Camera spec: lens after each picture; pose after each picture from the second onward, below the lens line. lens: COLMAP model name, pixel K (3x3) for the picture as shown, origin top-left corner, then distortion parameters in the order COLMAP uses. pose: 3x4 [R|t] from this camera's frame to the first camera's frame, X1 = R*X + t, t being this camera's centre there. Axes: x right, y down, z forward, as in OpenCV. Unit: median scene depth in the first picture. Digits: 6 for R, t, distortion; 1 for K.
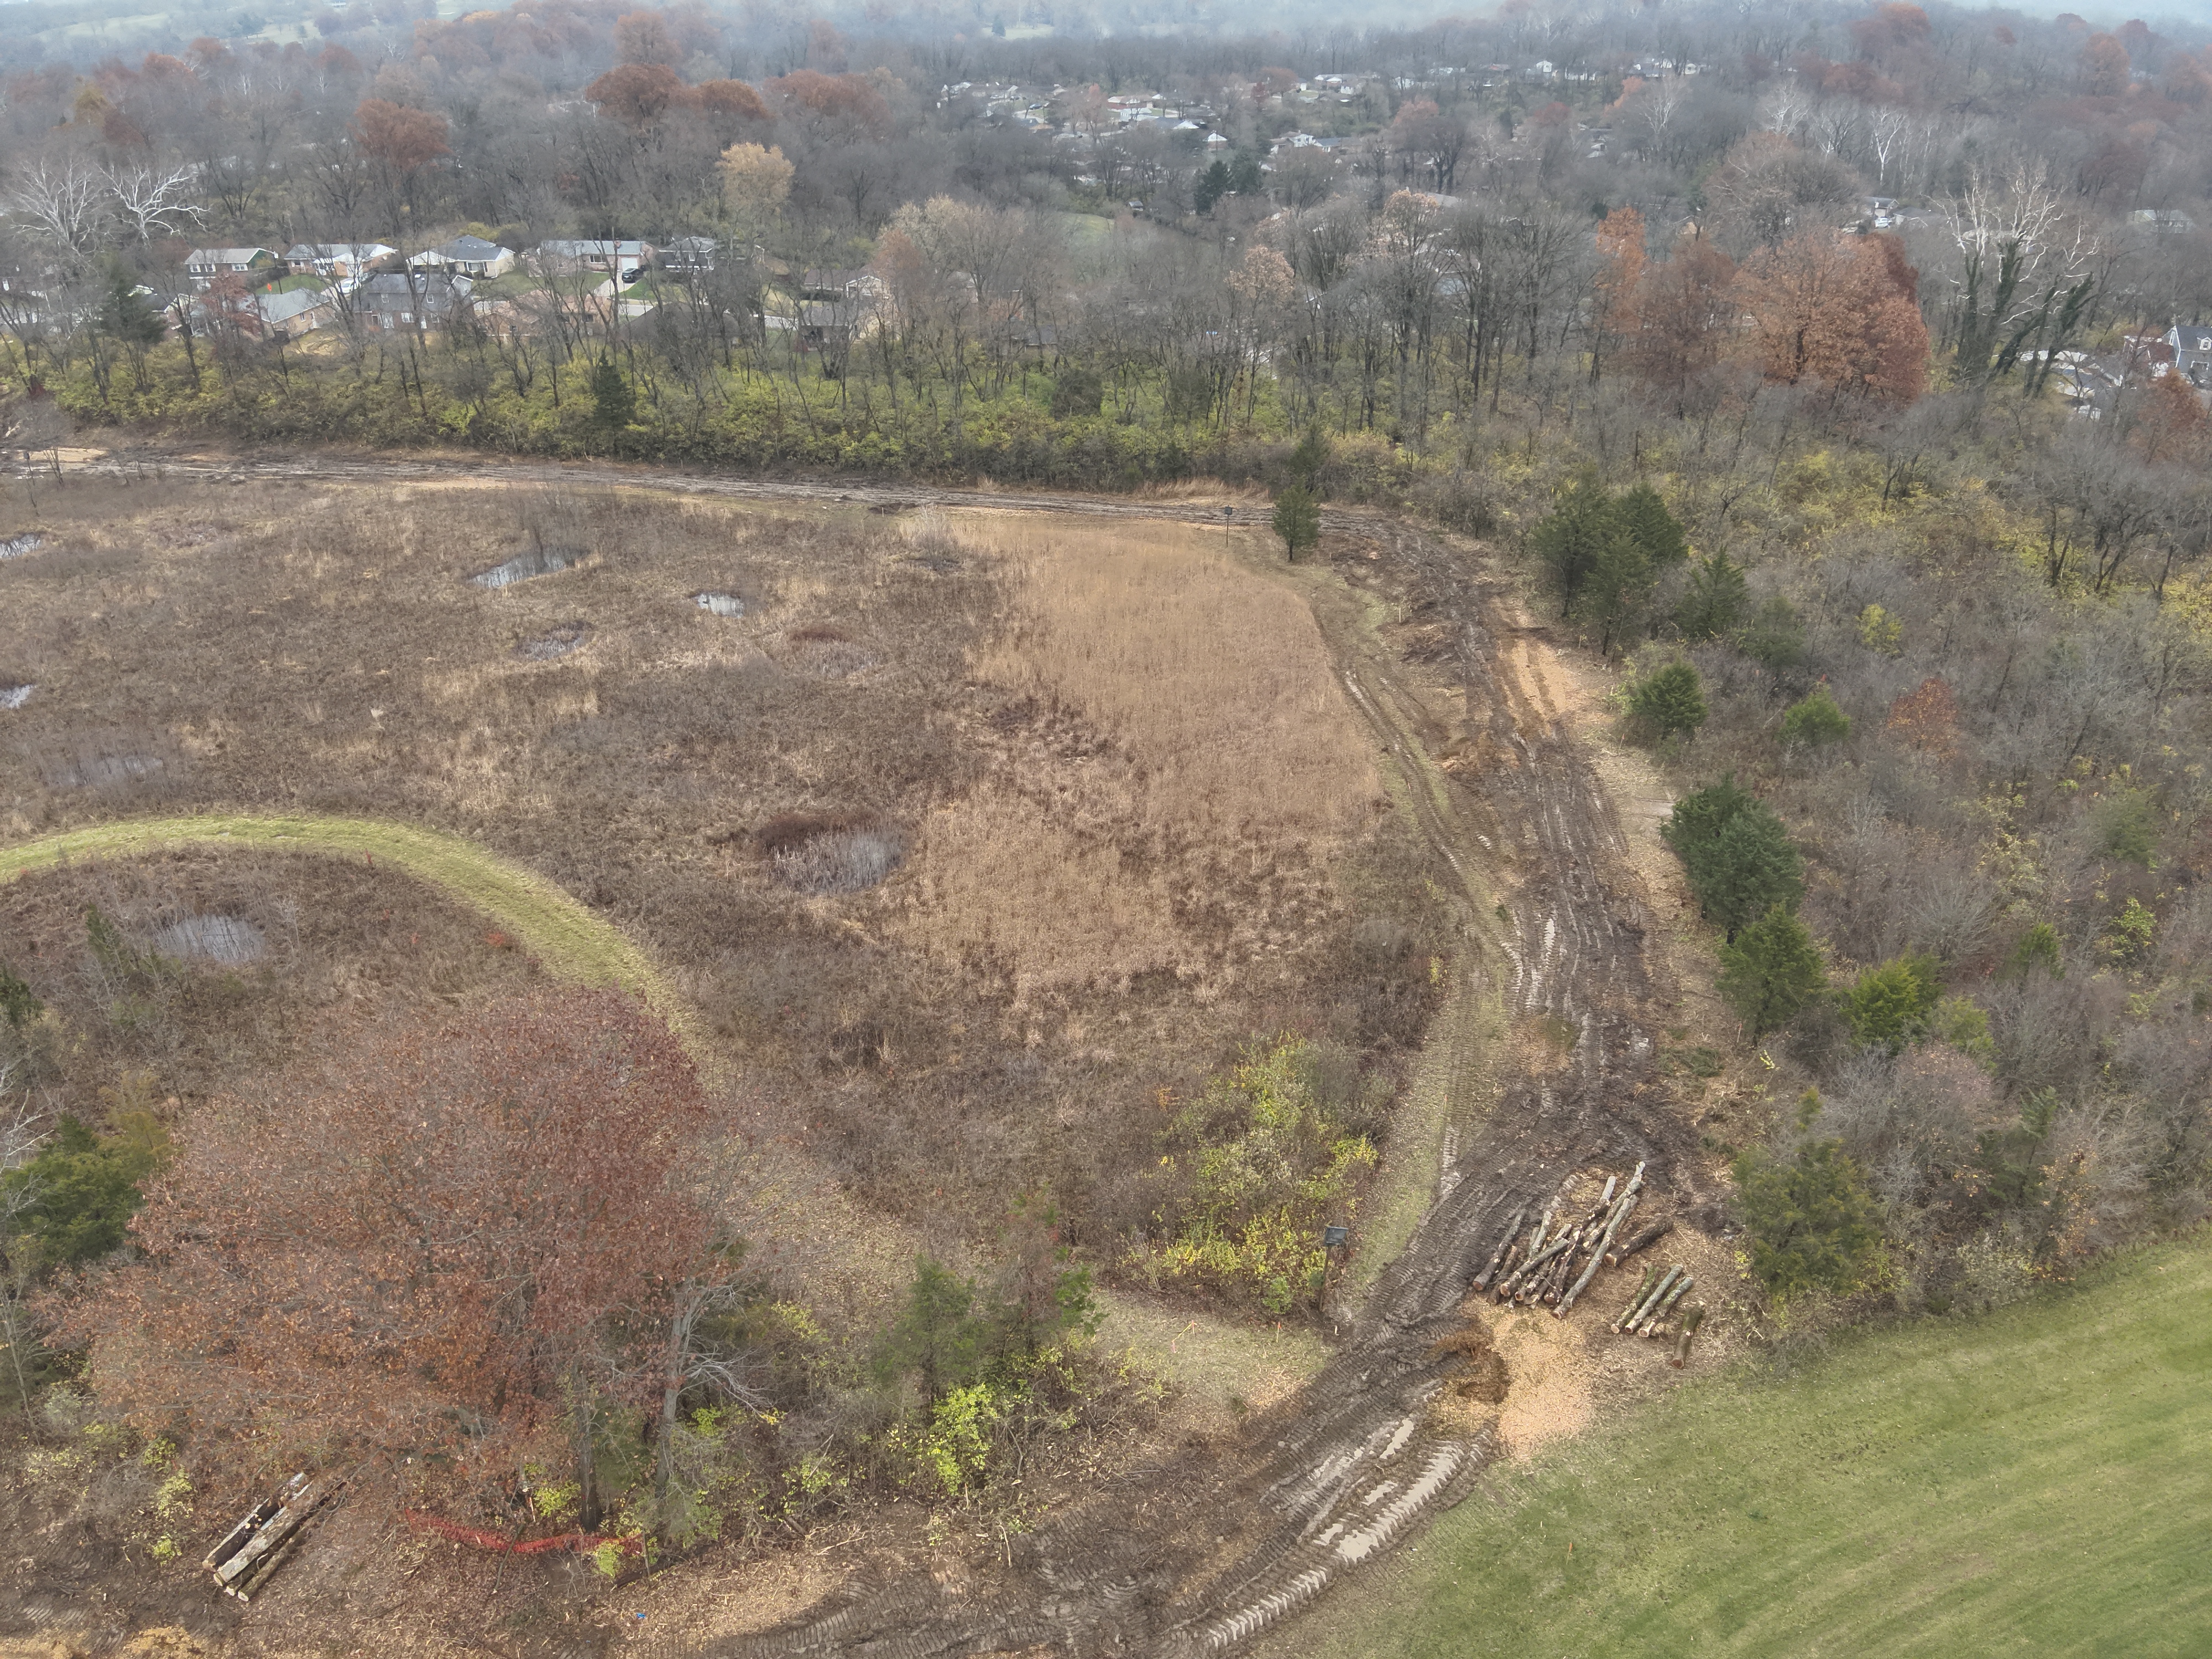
lens RADIAL K [[1601.0, 0, 1104.6], [0, 1601.0, 840.8], [0, 0, 1]] dist [0.105896, -0.200928]
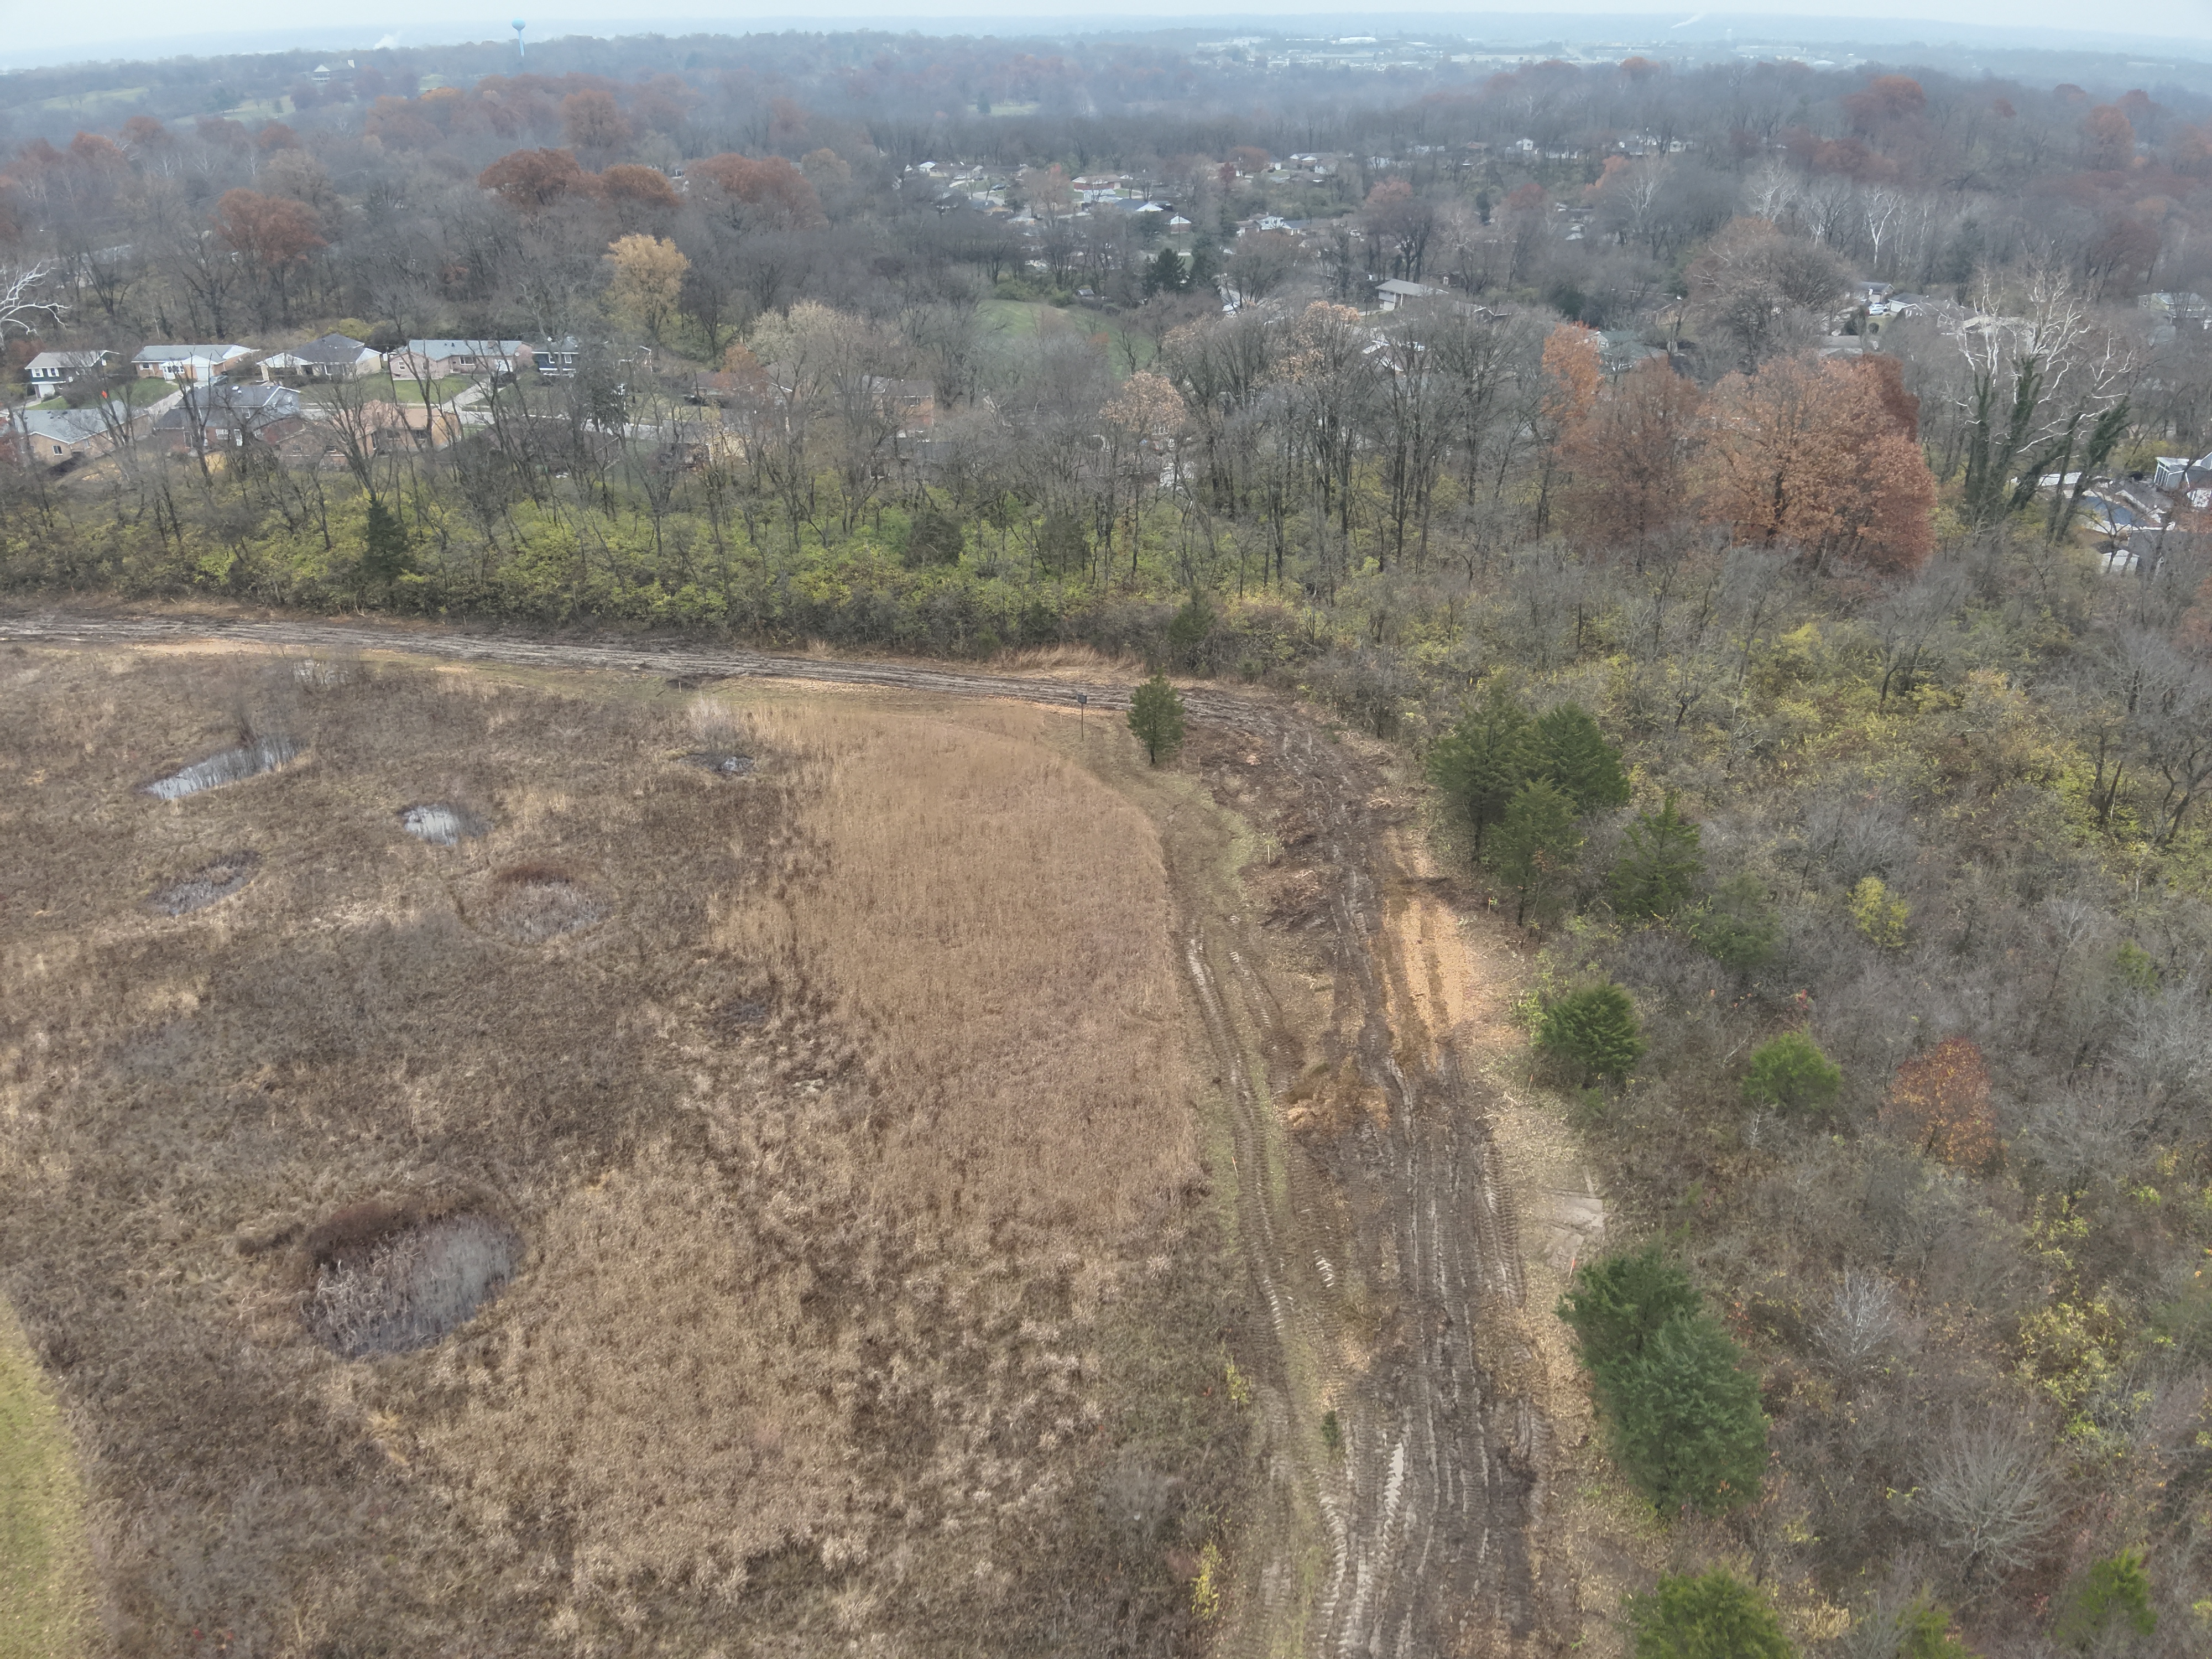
lens RADIAL K [[1601.0, 0, 1105.2], [0, 1601.0, 824.6], [0, 0, 1]] dist [0.105896, -0.200928]
pose [[0.999995, 0.000217, -0.003264, 0.121043], [-0.000366, 0.998954, -0.045729, -0.136358], [0.003250, 0.045730, 0.998949, 0.244983]]
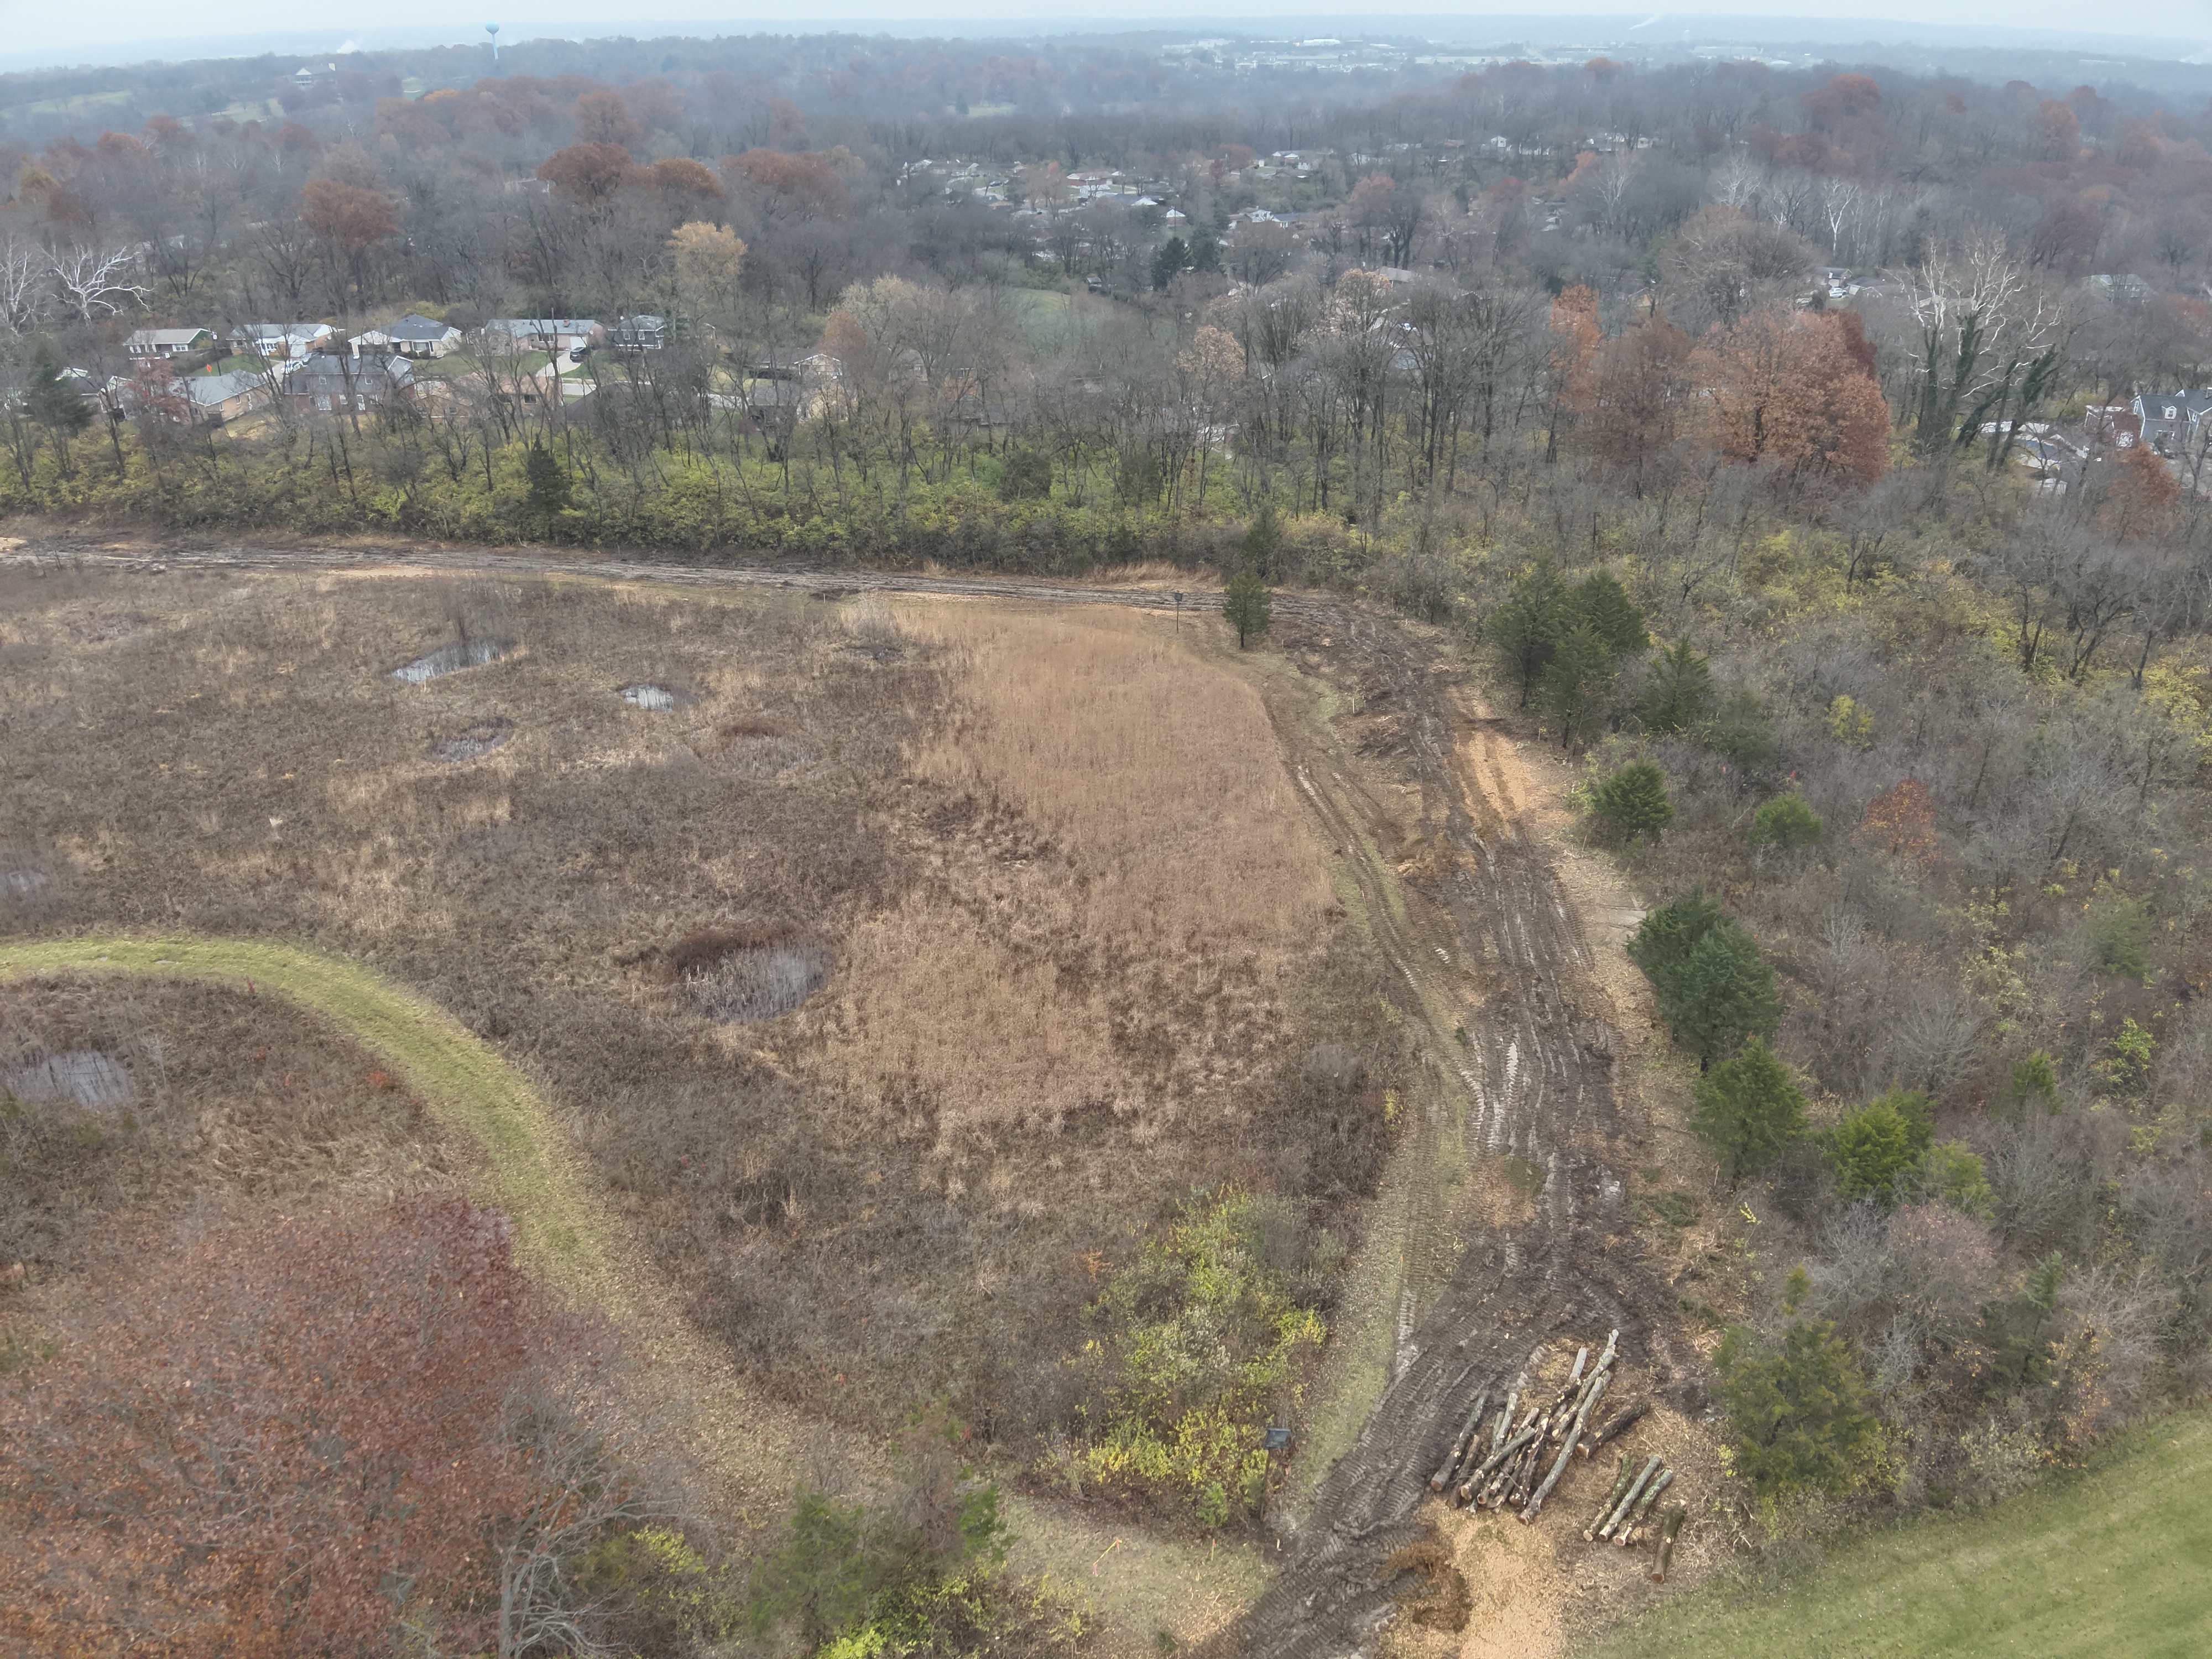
lens RADIAL K [[1601.0, 0, 1104.7], [0, 1601.0, 838.8], [0, 0, 1]] dist [0.105896, -0.200928]
pose [[0.999807, -0.010282, 0.016766, 0.019431], [0.010941, 0.999152, -0.039699, -0.027244], [-0.016343, 0.039875, 0.999071, 0.049542]]
